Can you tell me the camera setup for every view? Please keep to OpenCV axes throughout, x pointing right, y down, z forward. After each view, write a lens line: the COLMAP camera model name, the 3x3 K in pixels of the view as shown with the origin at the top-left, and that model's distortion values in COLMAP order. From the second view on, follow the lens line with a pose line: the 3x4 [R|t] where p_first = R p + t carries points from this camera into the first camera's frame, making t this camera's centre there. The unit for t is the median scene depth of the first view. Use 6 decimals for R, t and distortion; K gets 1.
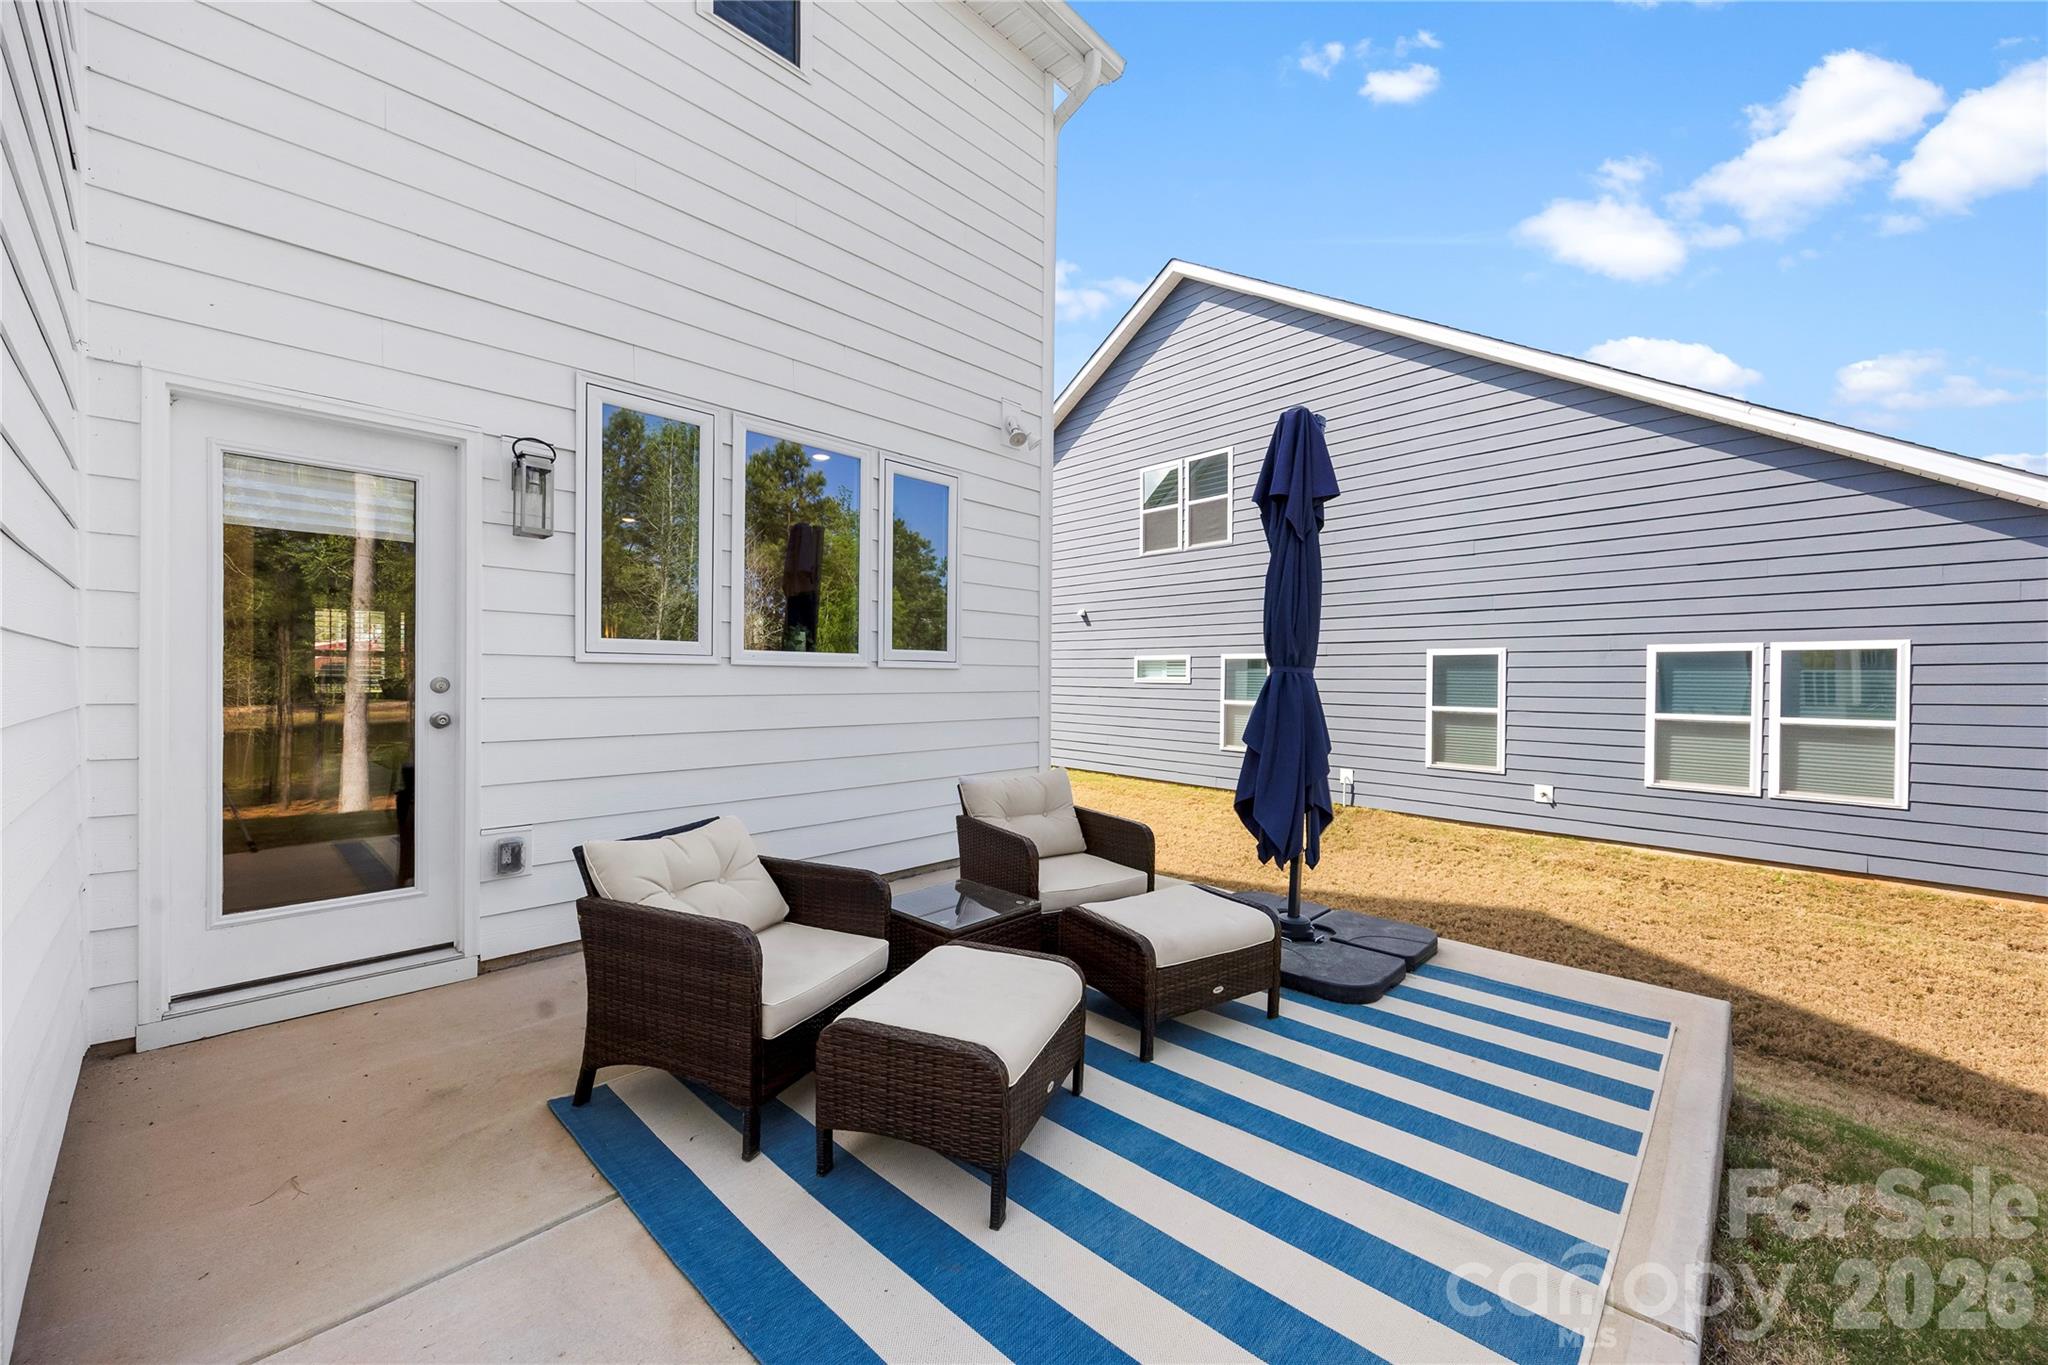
lens RADIAL K [[797.6, 0, 1034.4], [0, 797.6, 681.9], [0, 0, 1]] dist [0.007190, -0.001942]
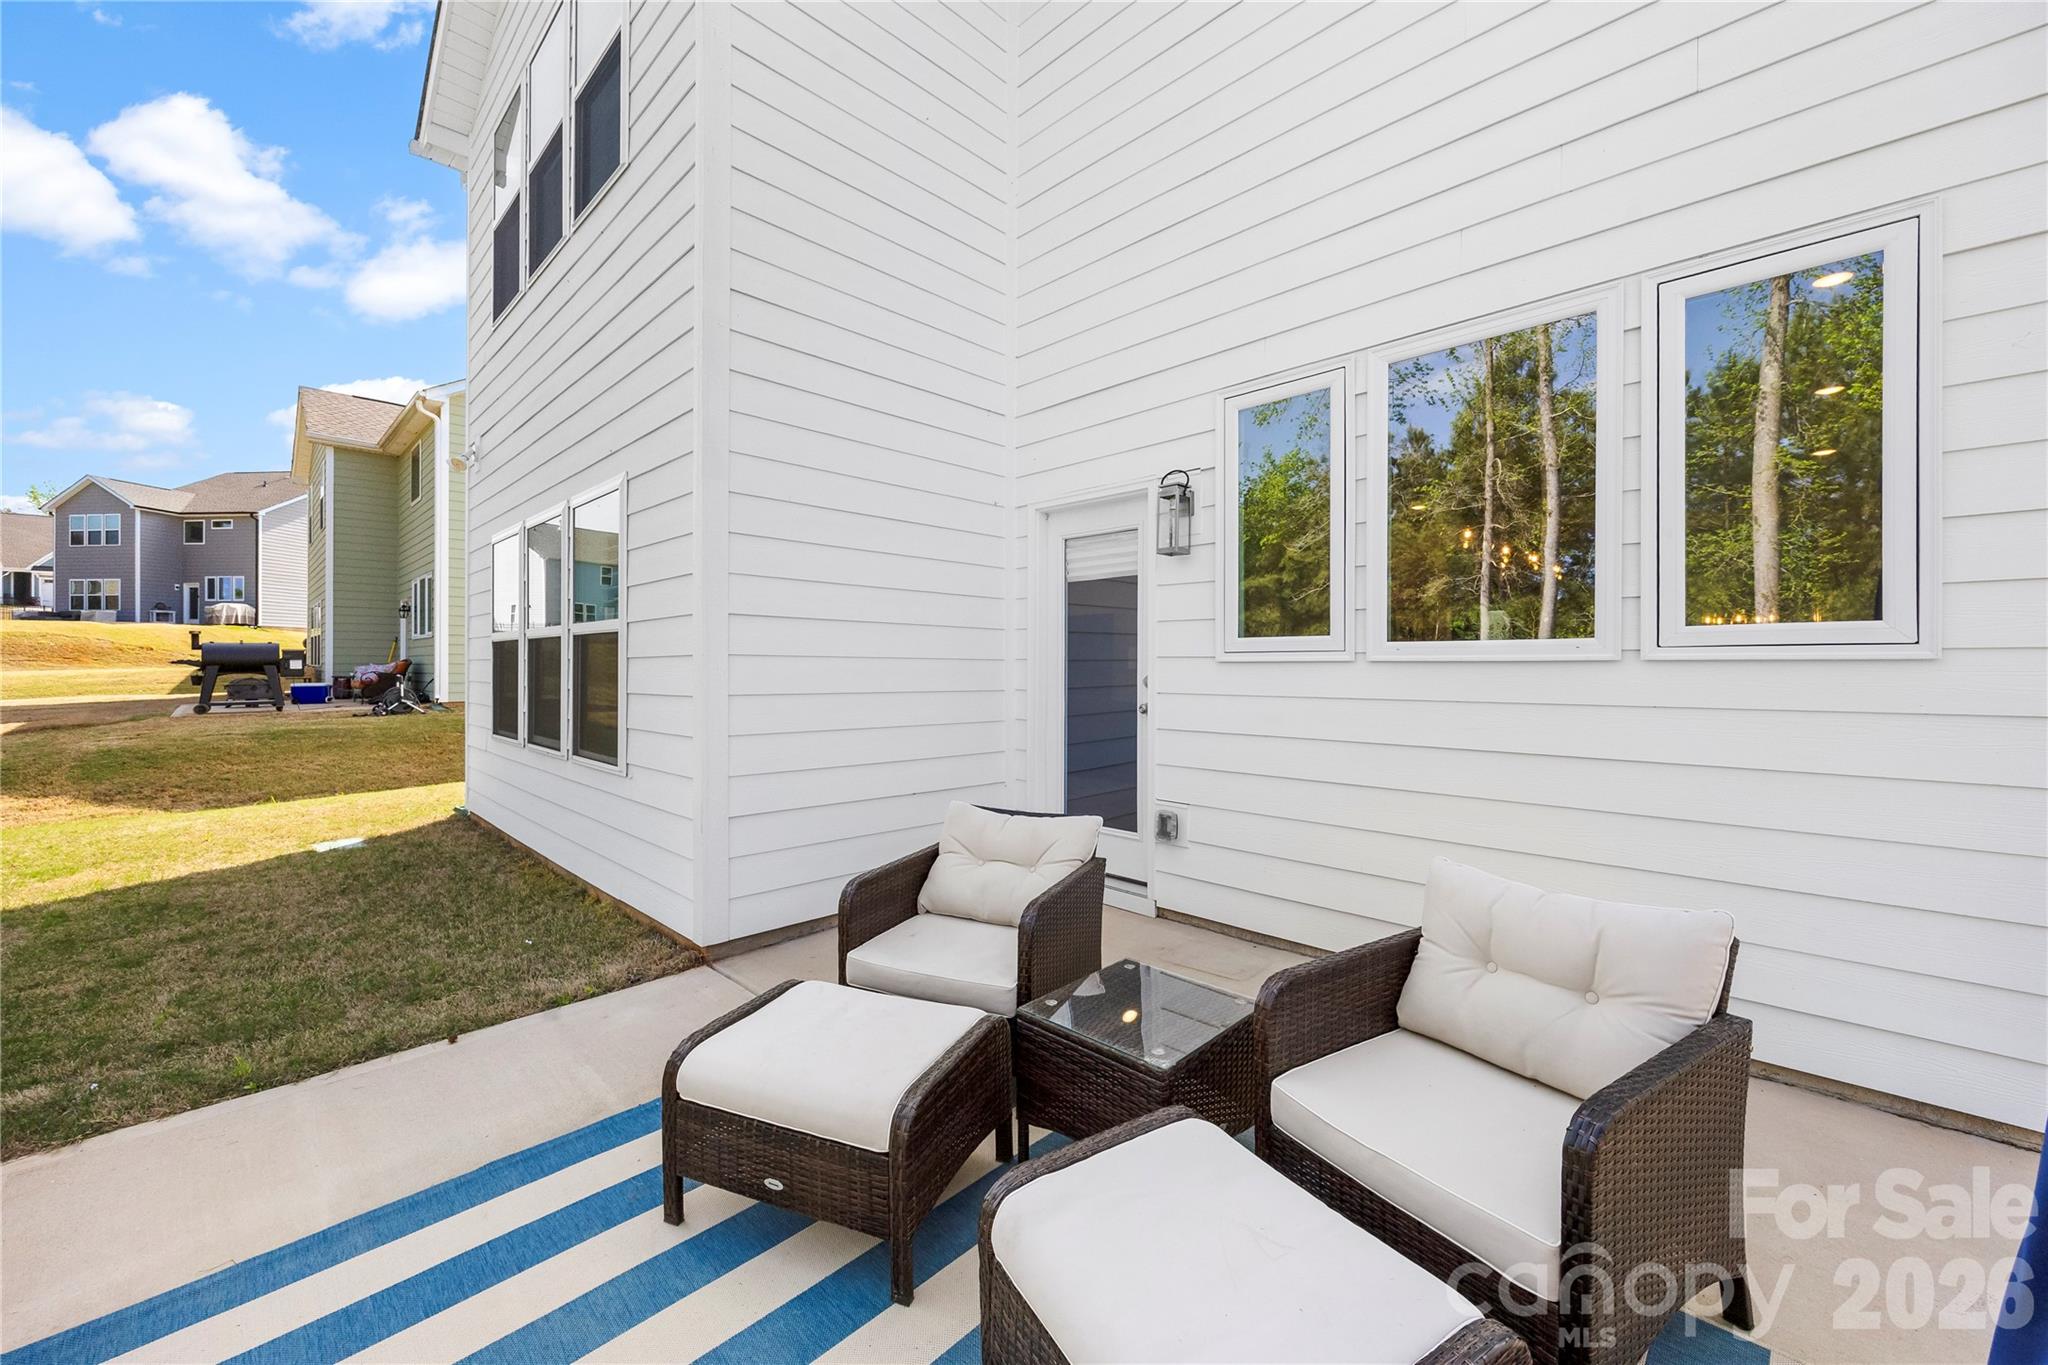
lens RADIAL K [[797.6, 0, 1036.0], [0, 797.6, 669.5], [0, 0, 1]] dist [0.007190, -0.001942]
pose [[-0.029356, -0.005928, -0.999551, 0.519345], [-0.011404, 0.999919, -0.005595, -0.005949], [0.999504, 0.011235, -0.029421, 0.807974]]
